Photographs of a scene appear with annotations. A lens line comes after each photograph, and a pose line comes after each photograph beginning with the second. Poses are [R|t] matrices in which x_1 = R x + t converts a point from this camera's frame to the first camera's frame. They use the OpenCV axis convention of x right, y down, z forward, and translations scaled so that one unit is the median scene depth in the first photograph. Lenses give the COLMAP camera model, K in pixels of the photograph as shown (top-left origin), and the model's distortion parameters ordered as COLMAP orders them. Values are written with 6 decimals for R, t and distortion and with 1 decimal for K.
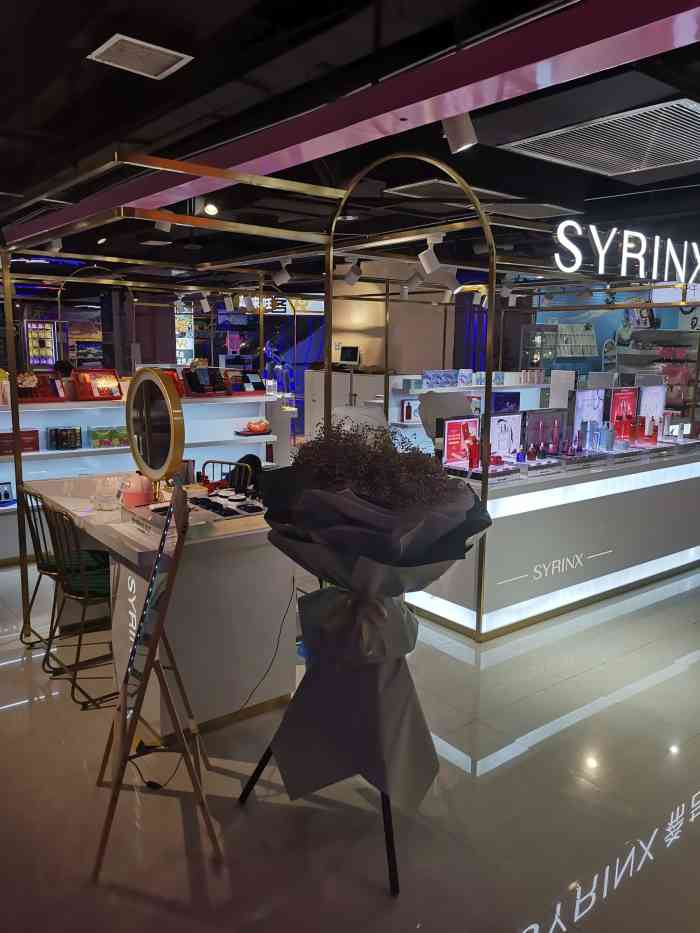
lens RADIAL K [[718.7, 0, 350.0], [0, 718.7, 466.5], [0, 0, 1]] dist [0.084878, -0.105915]
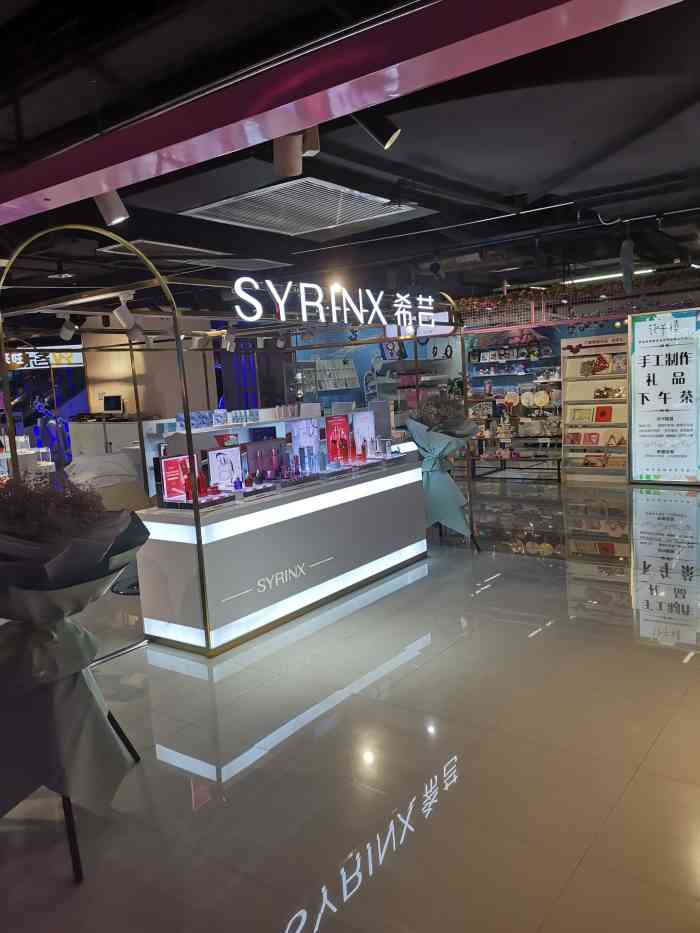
lens RADIAL K [[718.7, 0, 350.0], [0, 718.7, 466.5], [0, 0, 1]] dist [0.084878, -0.105915]
pose [[0.962002, -0.105619, 0.251787, 0.123390], [0.119084, 0.992126, -0.038807, 0.021968], [-0.245706, 0.067316, 0.967004, -0.115056]]
